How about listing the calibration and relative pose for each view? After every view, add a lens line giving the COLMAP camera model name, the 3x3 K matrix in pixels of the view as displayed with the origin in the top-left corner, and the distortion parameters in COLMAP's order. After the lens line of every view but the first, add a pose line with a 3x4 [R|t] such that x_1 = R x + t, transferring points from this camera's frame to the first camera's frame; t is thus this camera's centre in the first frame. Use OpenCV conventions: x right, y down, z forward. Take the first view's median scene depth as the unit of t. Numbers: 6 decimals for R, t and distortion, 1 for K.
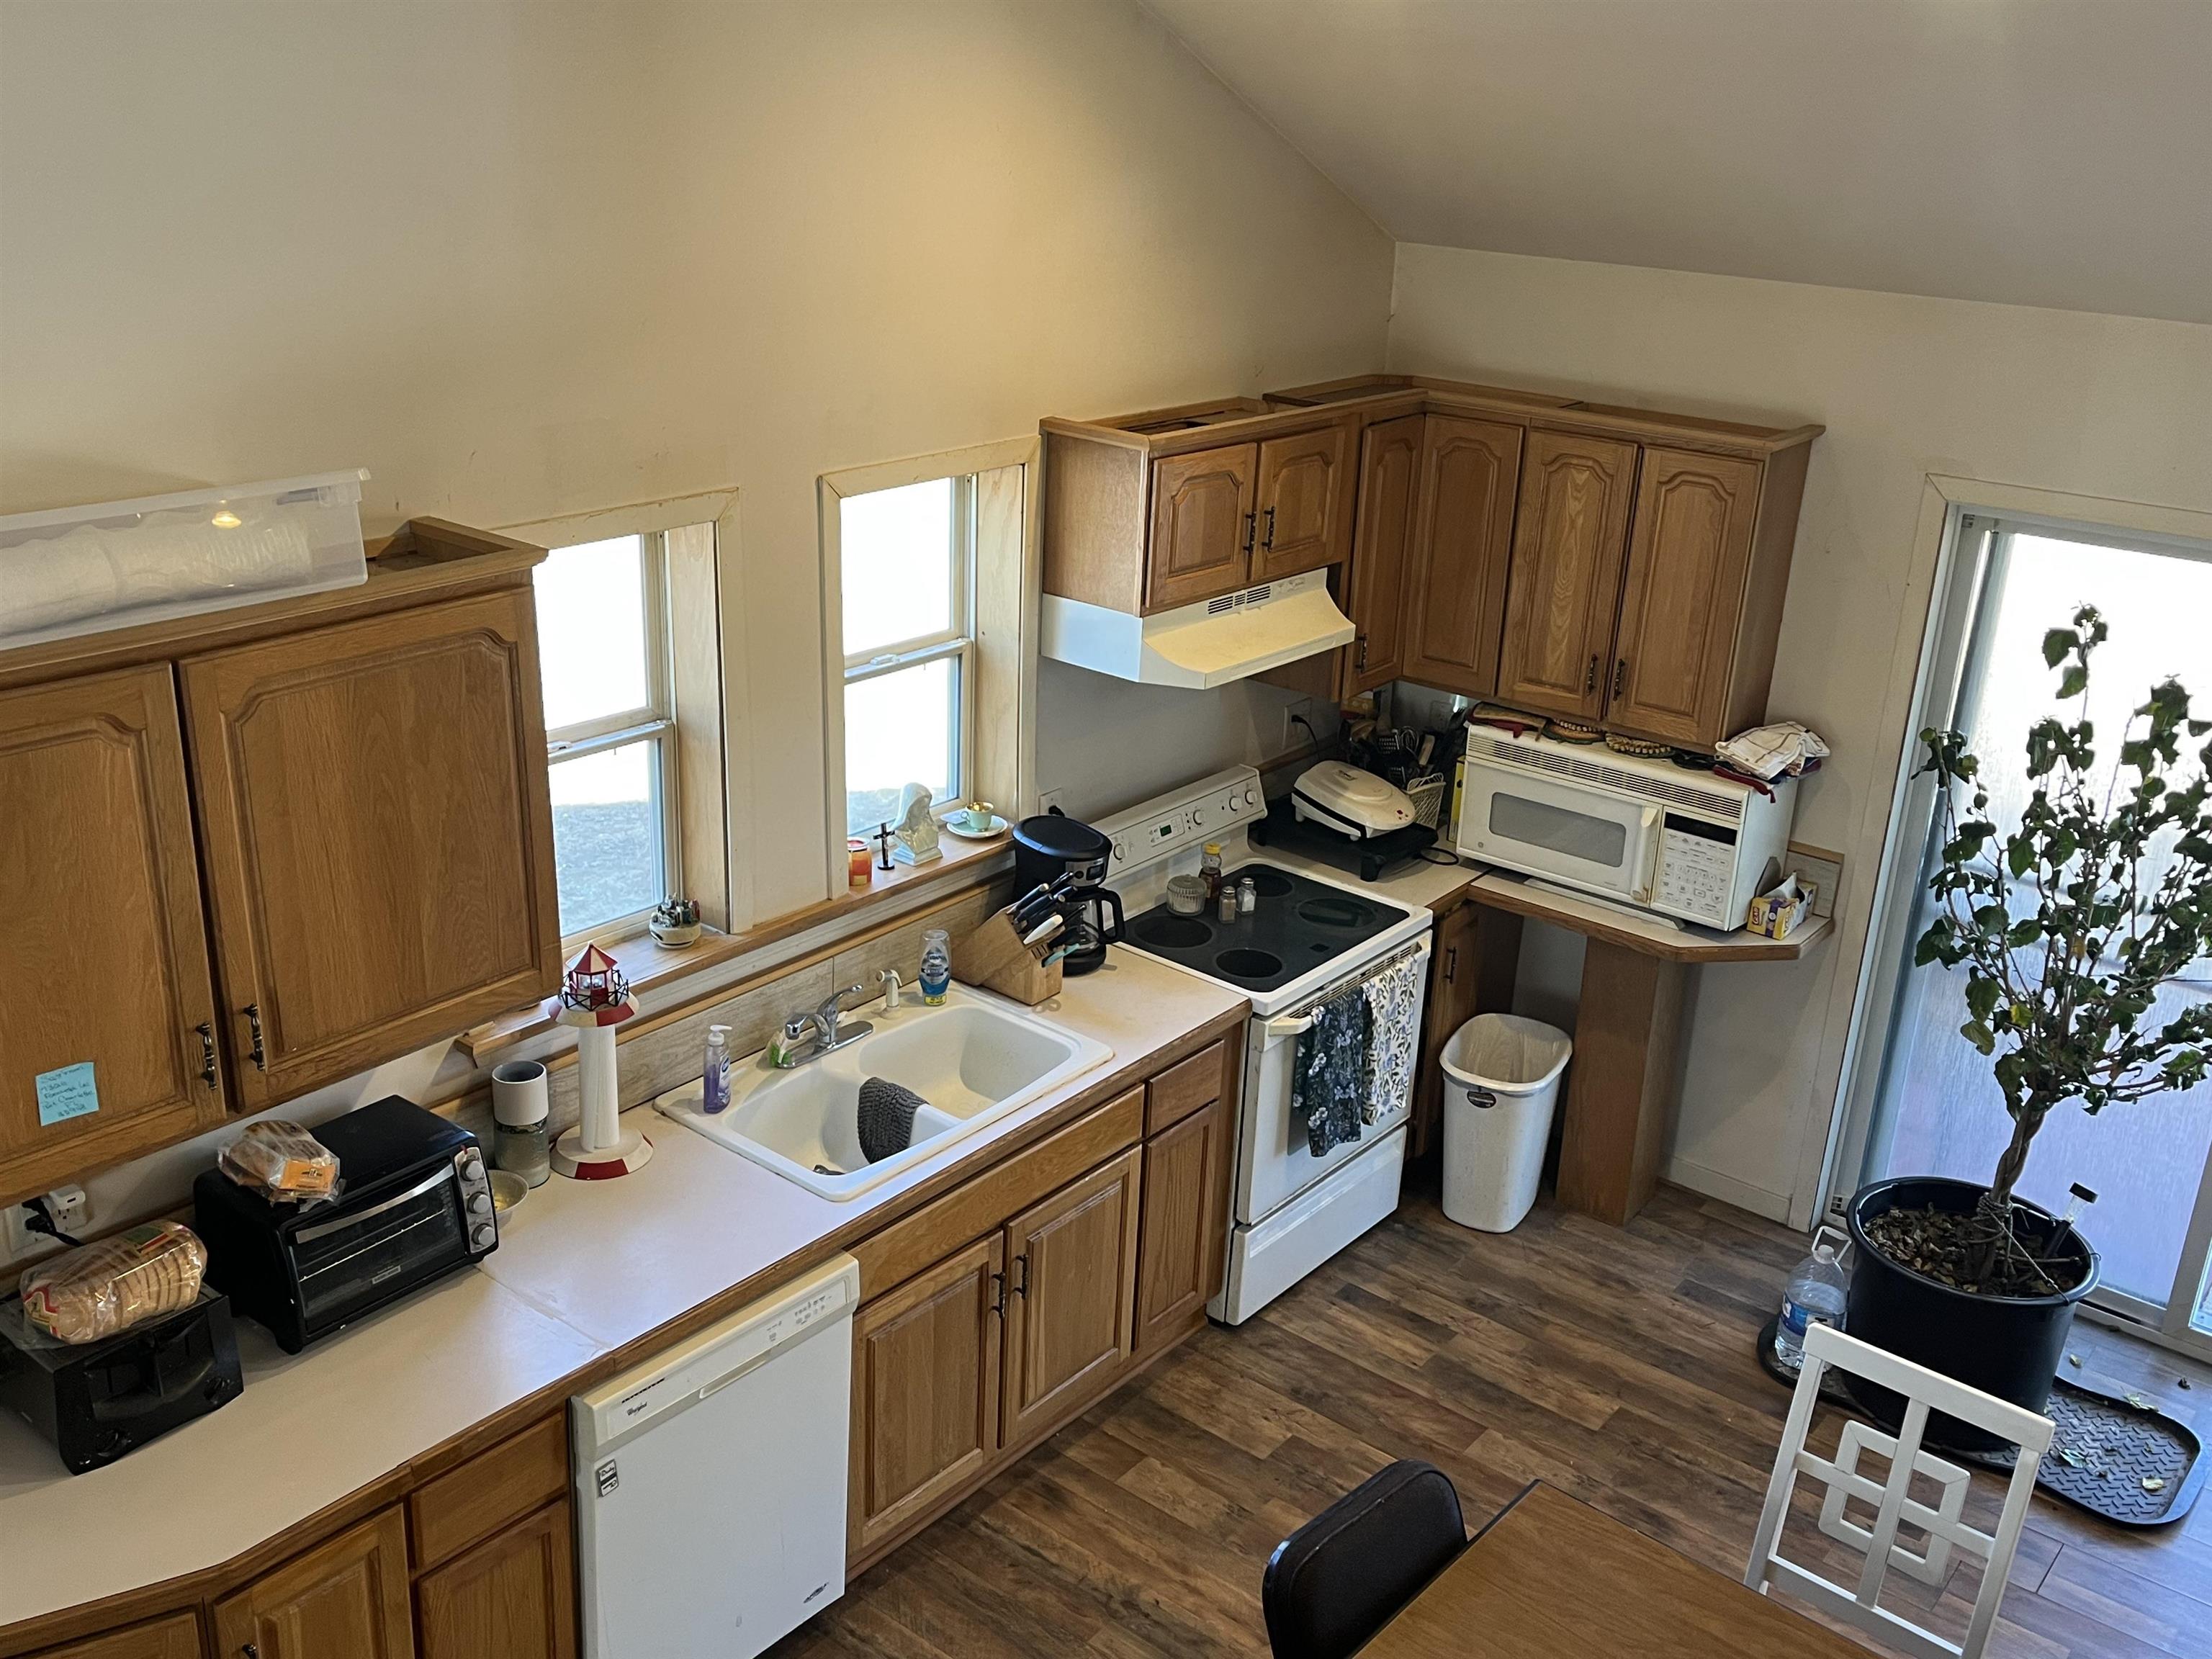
lens RADIAL K [[2001.7, 0, 1105.0], [0, 2001.7, 824.0], [0, 0, 1]] dist [0.010462, 0.000000]
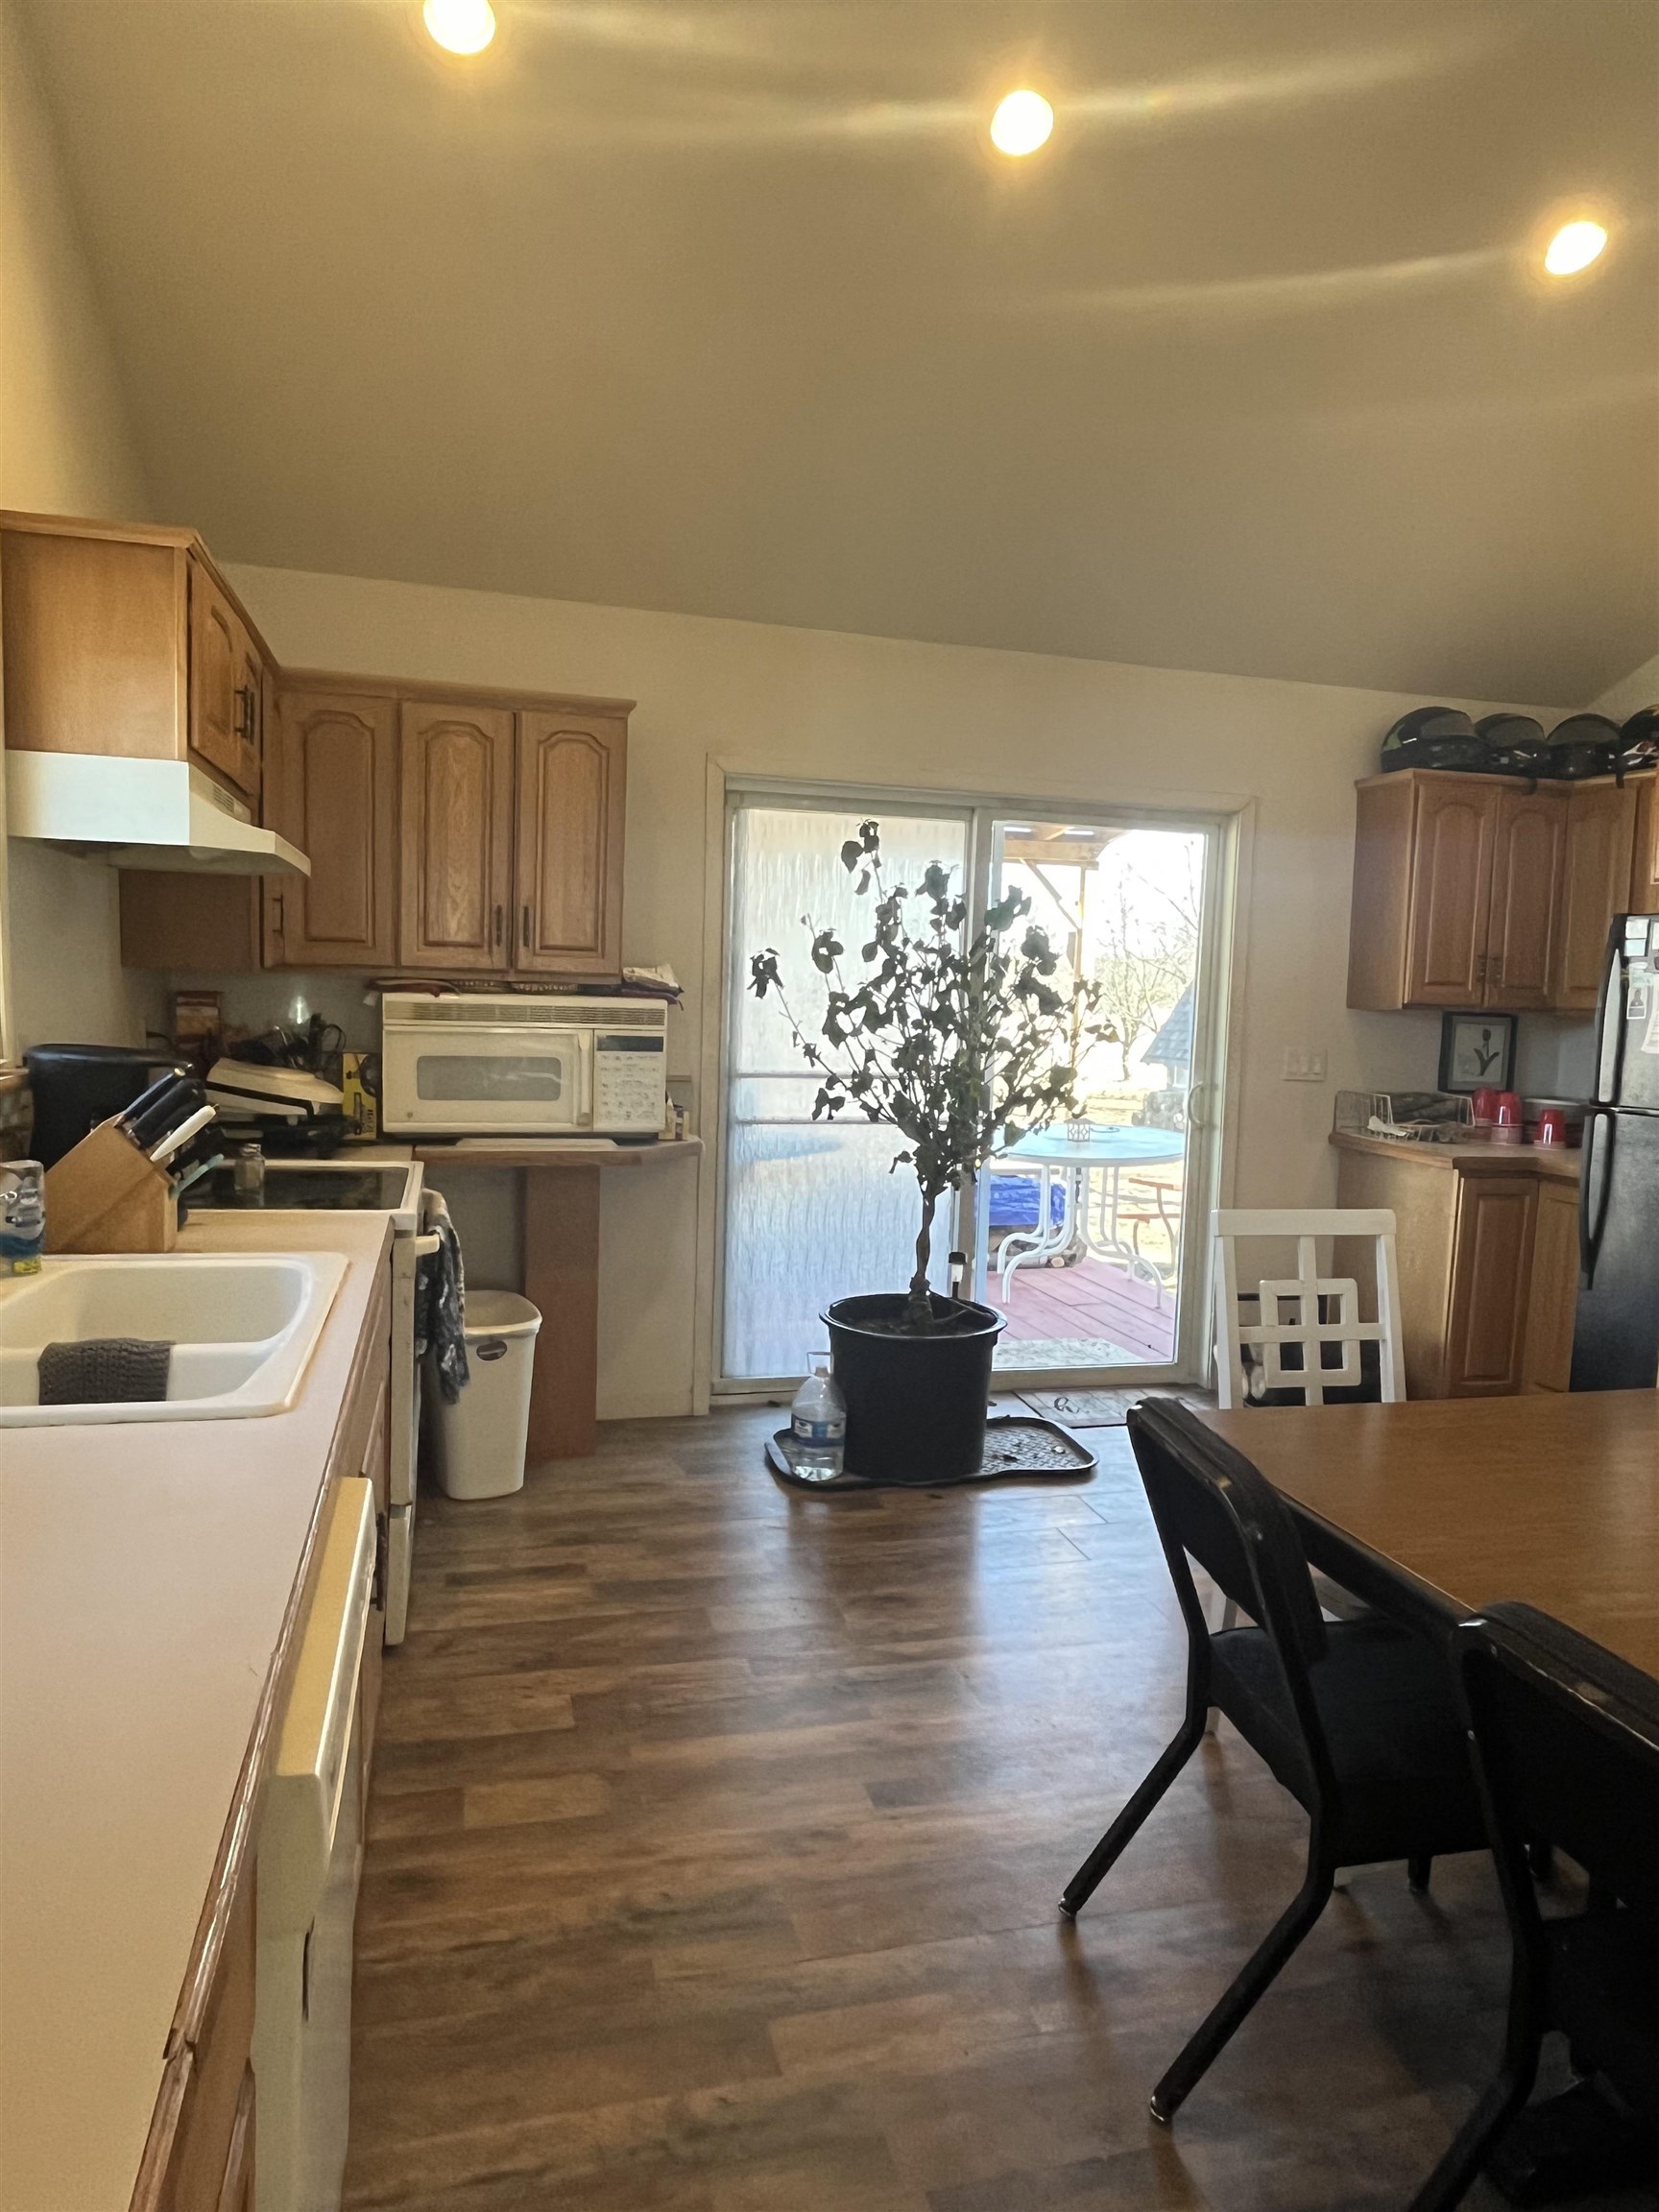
lens RADIAL K [[1400.4, 0, 832.0], [0, 1400.4, 1117.0], [0, 0, 1]] dist [0.001317, -0.000193]
pose [[0.590520, -0.097942, 0.801058, -0.267730], [0.273403, 0.958191, -0.084391, 0.138196], [-0.759301, 0.268846, 0.592608, 0.456656]]
